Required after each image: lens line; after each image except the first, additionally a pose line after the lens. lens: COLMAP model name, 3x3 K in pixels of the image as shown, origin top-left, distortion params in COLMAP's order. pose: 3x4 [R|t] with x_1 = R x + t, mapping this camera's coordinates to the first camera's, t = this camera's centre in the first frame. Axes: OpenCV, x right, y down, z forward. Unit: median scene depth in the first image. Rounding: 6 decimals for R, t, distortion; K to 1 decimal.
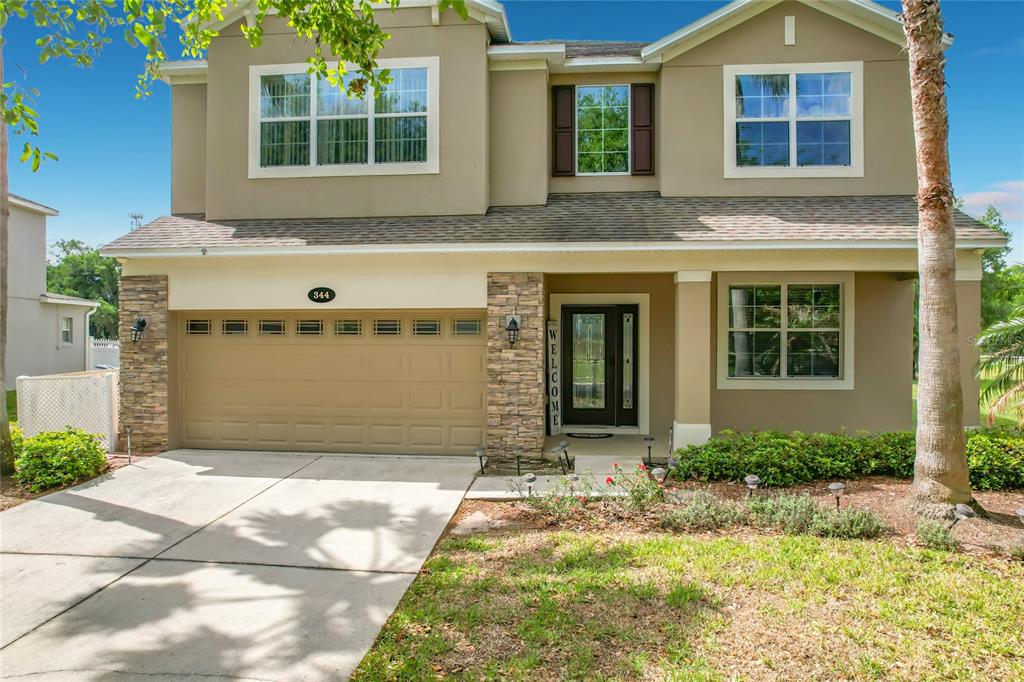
lens RADIAL K [[673.6, 0, 538.1], [0, 673.6, 340.6], [0, 0, 1]] dist [-0.070715, 0.057600]
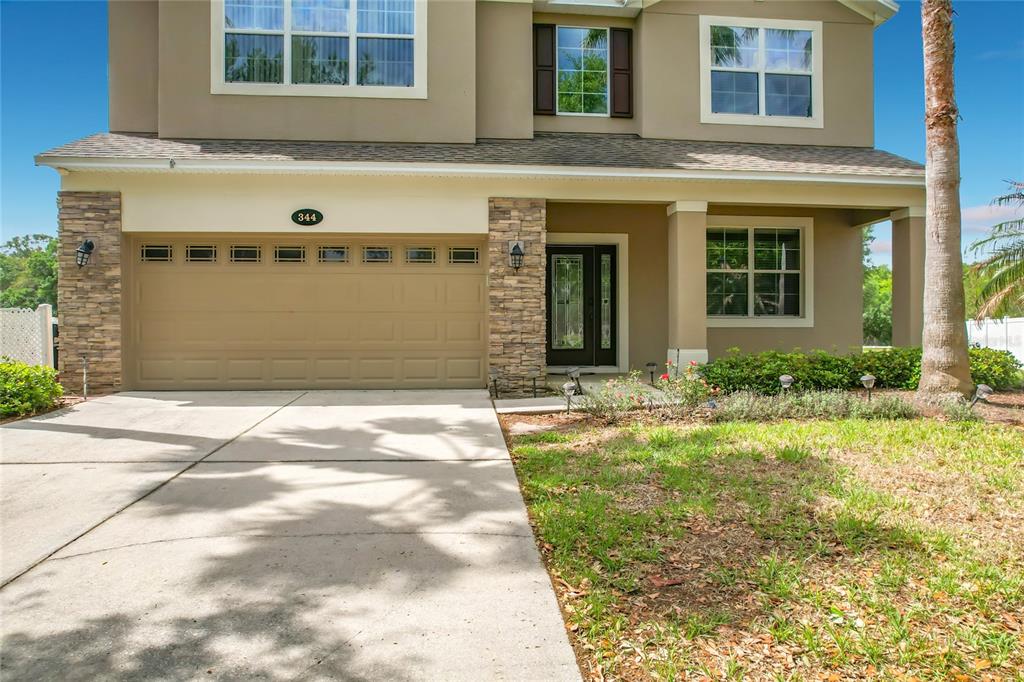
lens RADIAL K [[673.6, 0, 538.1], [0, 673.6, 340.6], [0, 0, 1]] dist [-0.070715, 0.057600]
pose [[0.980928, -0.006035, 0.194278, -0.187697], [0.006726, 0.999973, -0.002895, 0.105215], [-0.194255, 0.004147, 0.980942, 0.033137]]
